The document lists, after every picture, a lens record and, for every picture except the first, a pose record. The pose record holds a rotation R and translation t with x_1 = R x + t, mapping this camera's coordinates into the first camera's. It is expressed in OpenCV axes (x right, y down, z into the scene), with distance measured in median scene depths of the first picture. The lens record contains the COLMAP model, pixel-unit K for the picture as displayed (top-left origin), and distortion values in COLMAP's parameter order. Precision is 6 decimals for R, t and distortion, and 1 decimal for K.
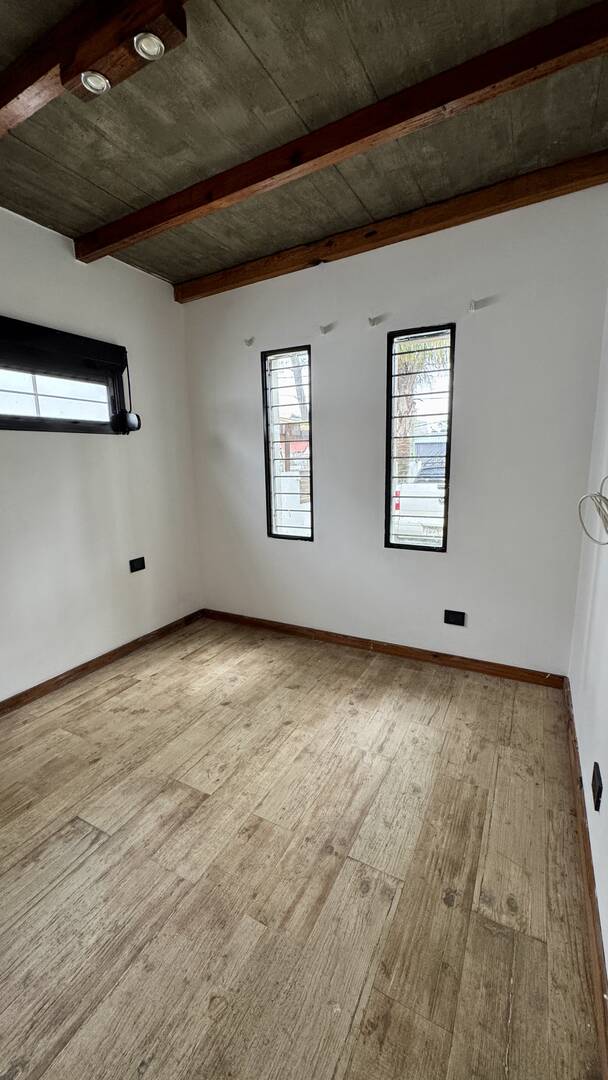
lens RADIAL K [[430.9, 0, 304.5], [0, 430.9, 539.2], [0, 0, 1]] dist [-0.004194, 0.000562]
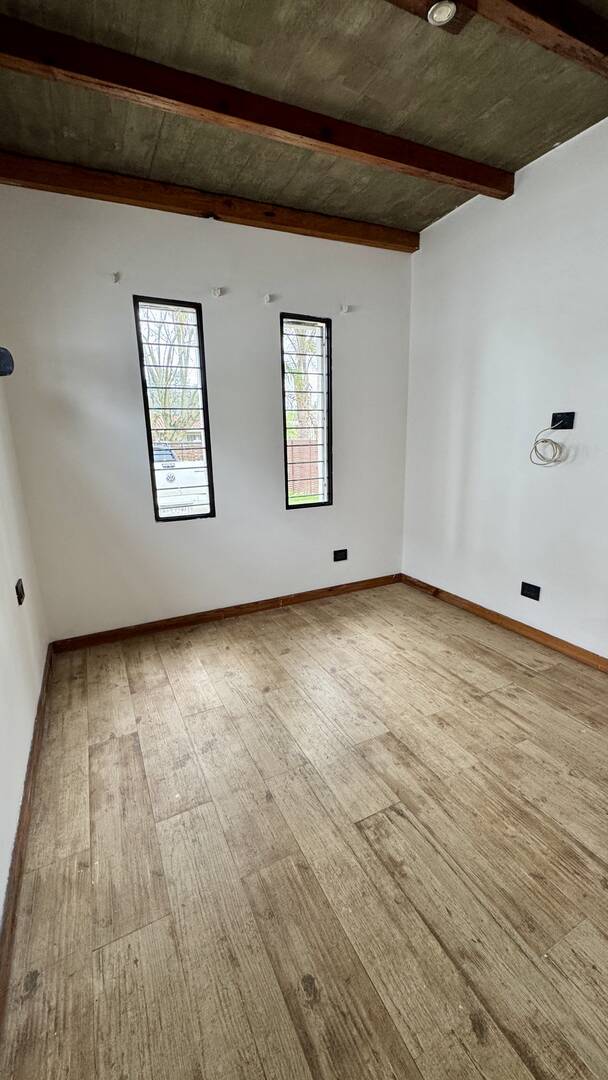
lens RADIAL K [[430.9, 0, 305.8], [0, 430.9, 538.8], [0, 0, 1]] dist [-0.004194, 0.000562]
pose [[0.574446, -0.182577, 0.797921, -0.879057], [0.162182, 0.980868, 0.107679, -0.023669], [-0.802315, 0.067552, 0.593067, 0.390632]]
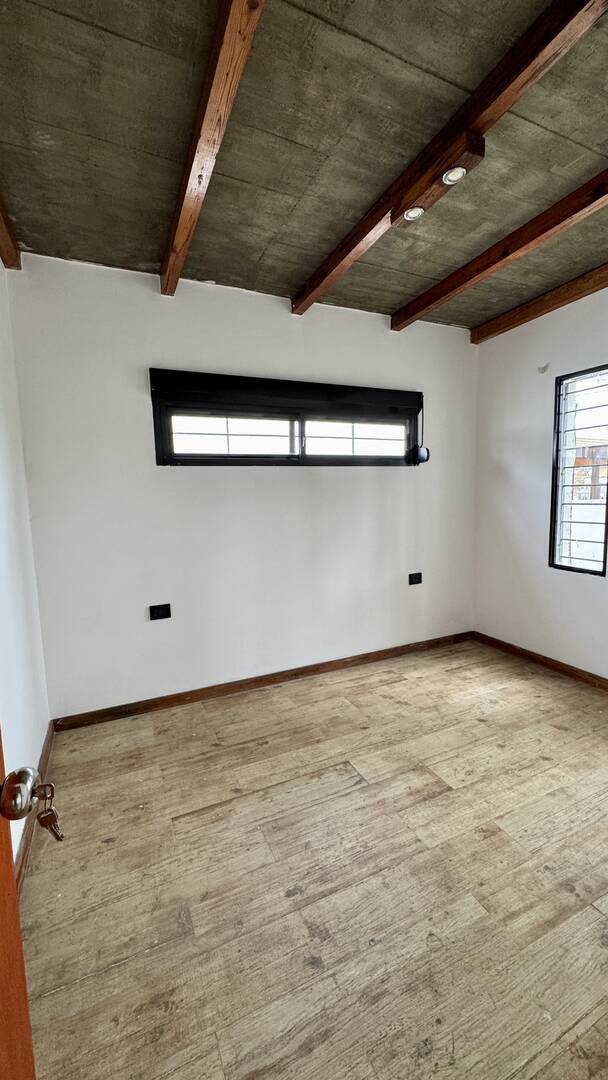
lens RADIAL K [[430.9, 0, 304.1], [0, 430.9, 539.2], [0, 0, 1]] dist [-0.004194, 0.000562]
pose [[0.797481, 0.066563, -0.599661, 0.072175], [-0.103142, 0.994306, -0.026798, 0.022373], [0.594462, 0.083221, 0.799805, -0.126190]]
